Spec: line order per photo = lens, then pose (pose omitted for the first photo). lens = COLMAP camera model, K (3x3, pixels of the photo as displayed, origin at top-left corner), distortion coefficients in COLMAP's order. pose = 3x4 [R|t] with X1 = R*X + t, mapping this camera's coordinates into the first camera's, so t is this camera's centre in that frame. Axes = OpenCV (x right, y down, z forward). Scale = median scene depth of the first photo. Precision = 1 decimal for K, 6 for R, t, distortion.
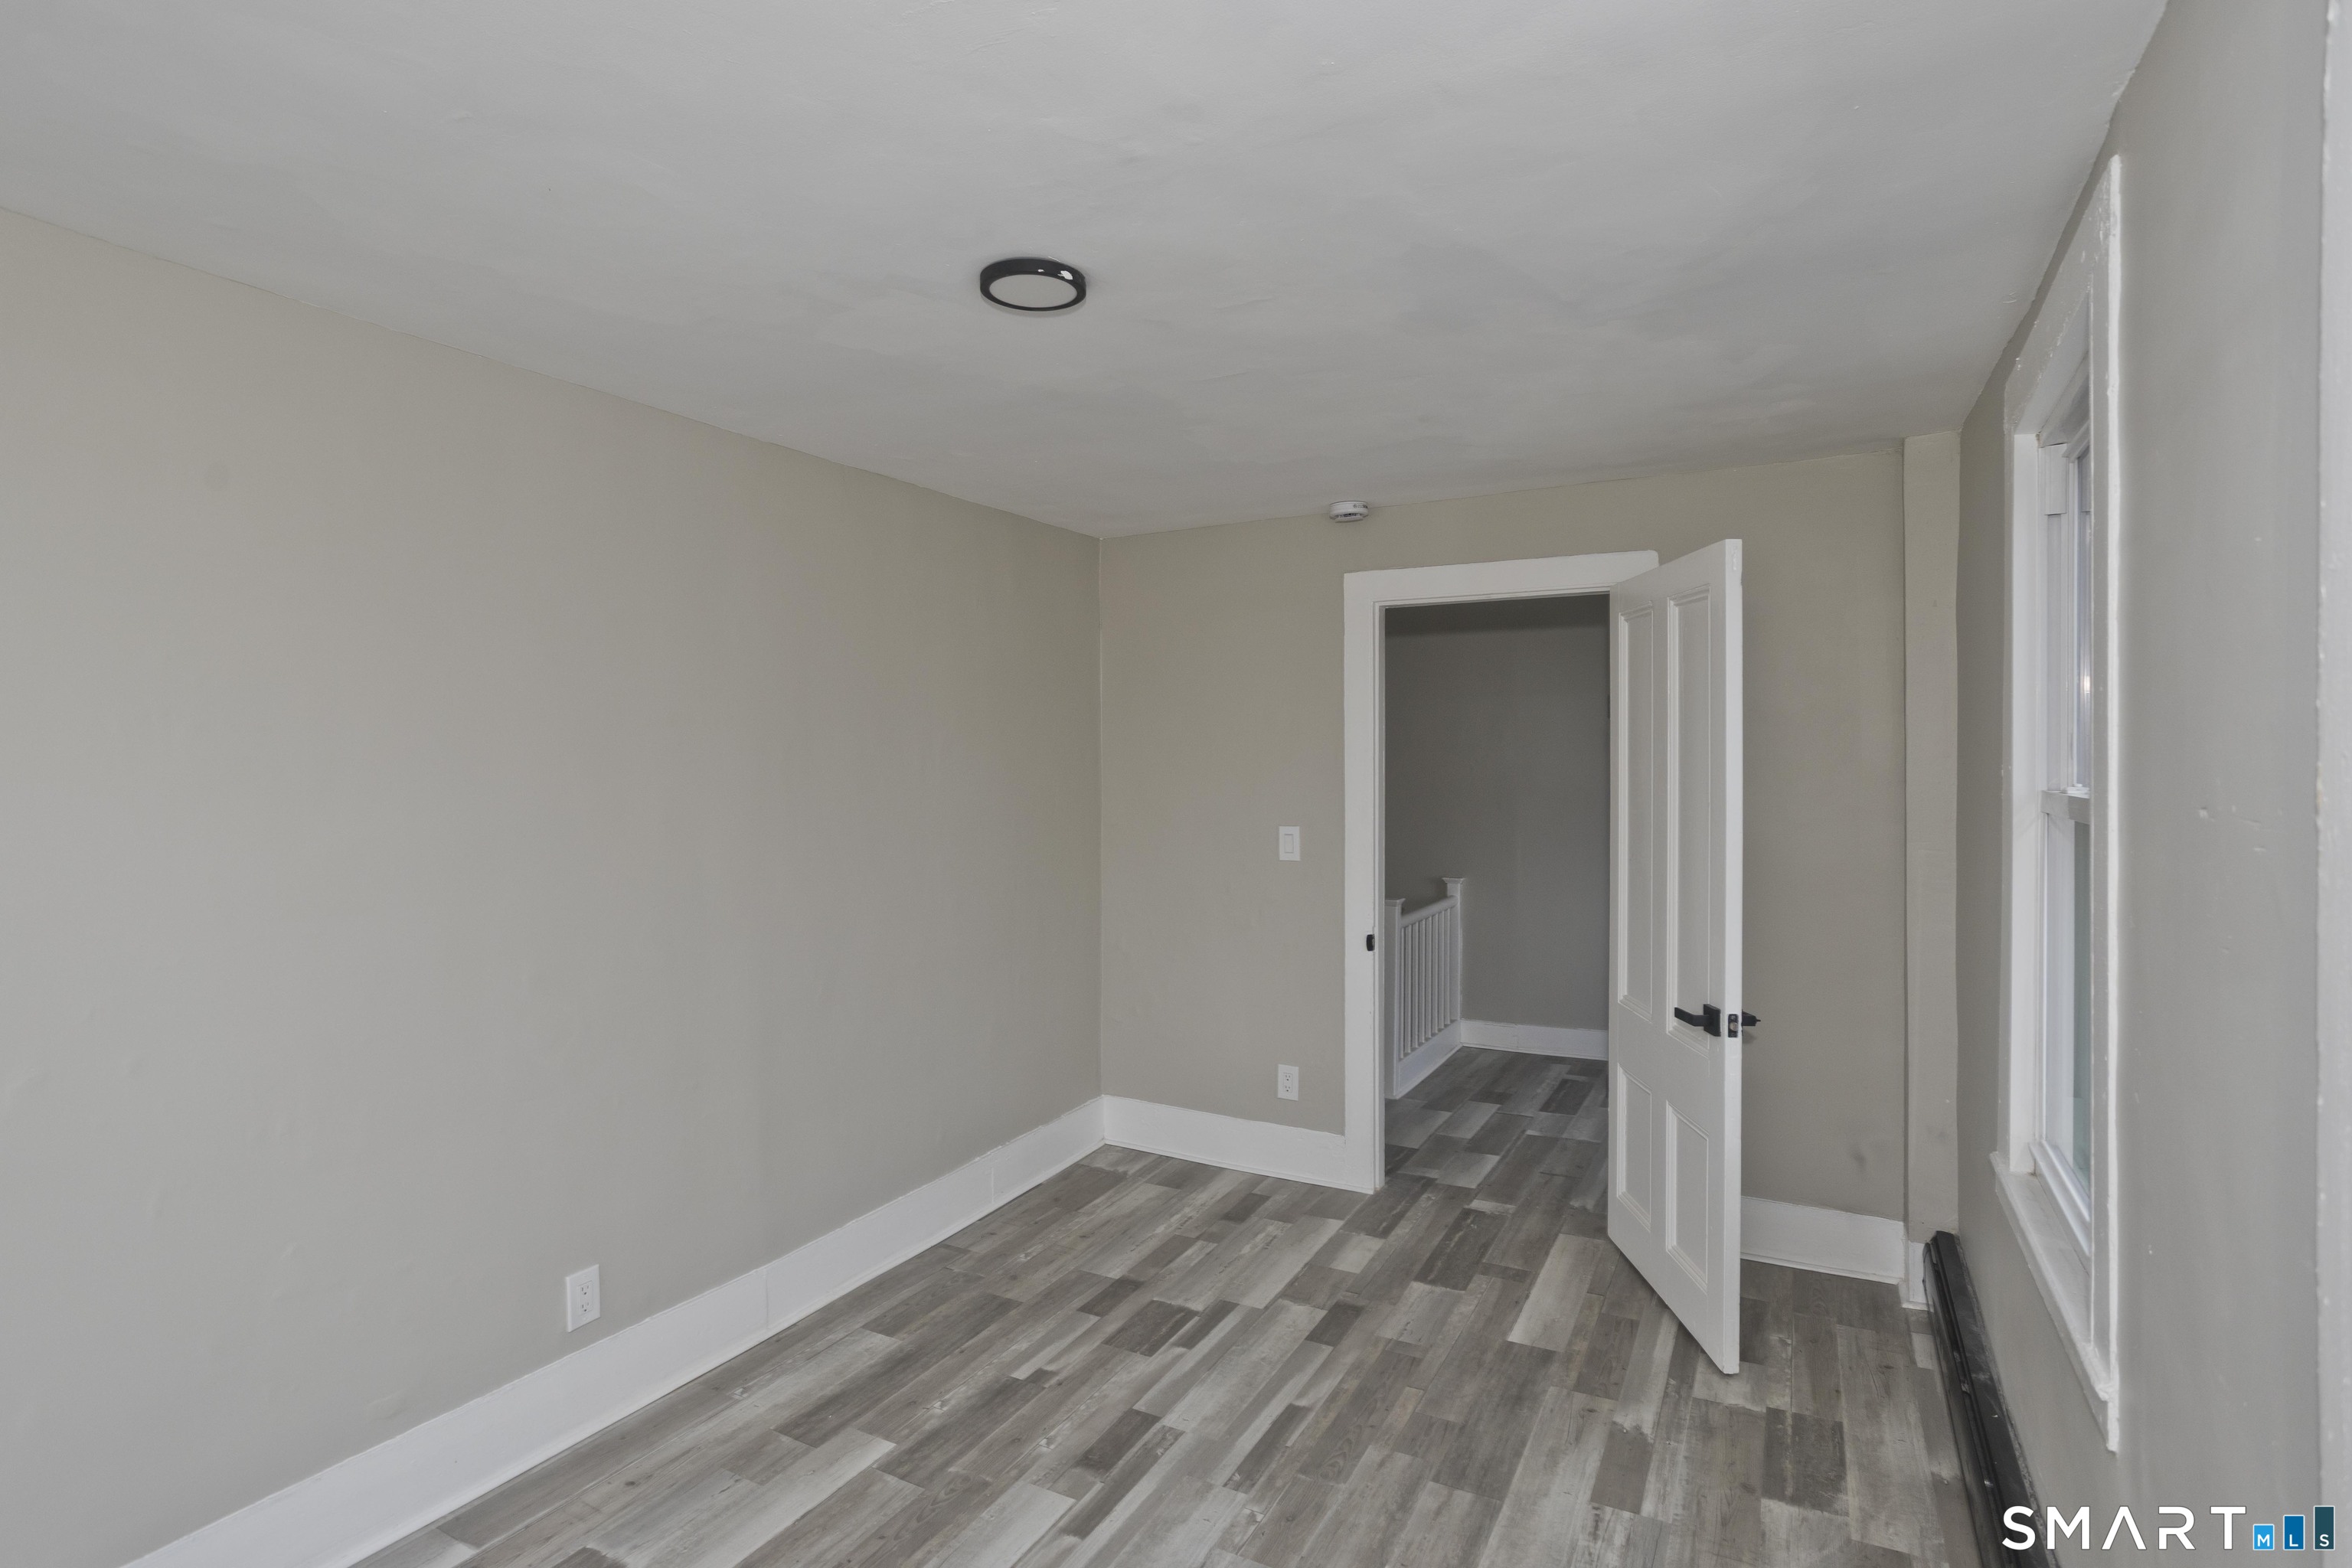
lens RADIAL K [[1158.6, 0, 1173.2], [0, 1158.6, 746.8], [0, 0, 1]] dist [-0.061118, 0.037200]
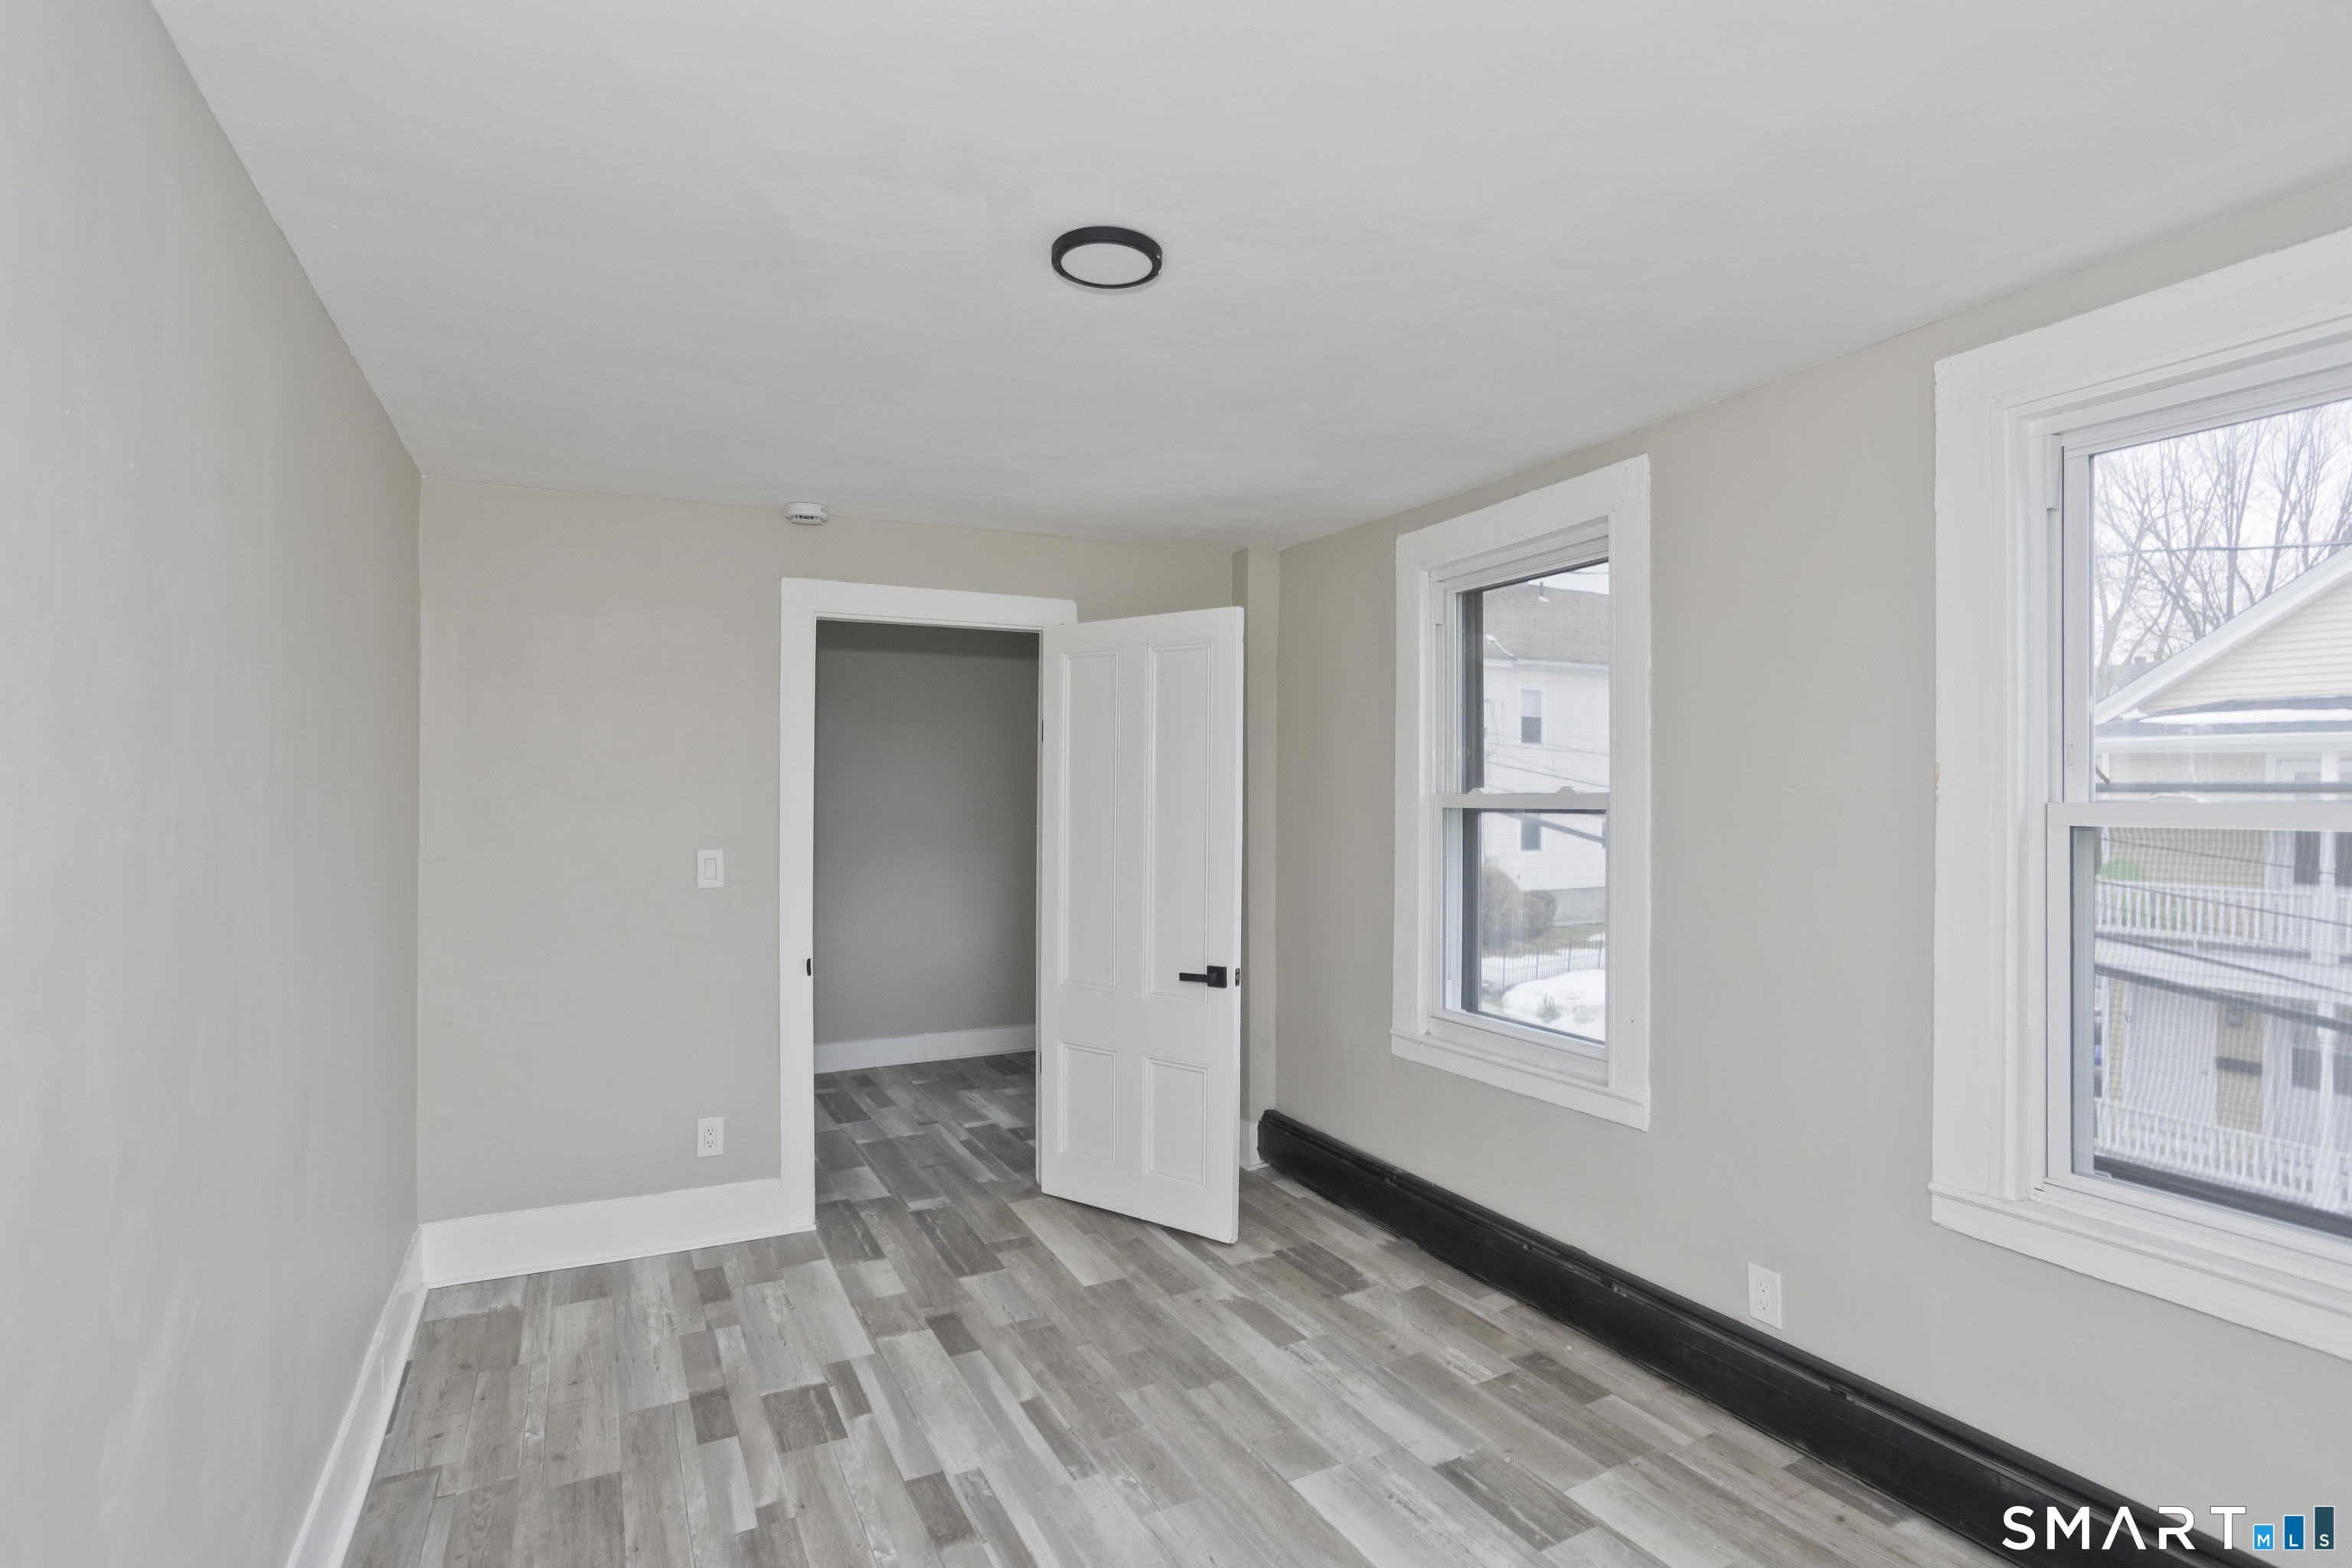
lens RADIAL K [[1162.1, 0, 1179.5], [0, 1162.1, 778.2], [0, 0, 1]] dist [-0.055418, 0.035187]
pose [[0.557297, 0.014111, 0.830193, -0.550963], [-0.009443, 0.999899, -0.010657, 0.025141], [-0.830259, -0.001900, 0.557374, 0.257690]]
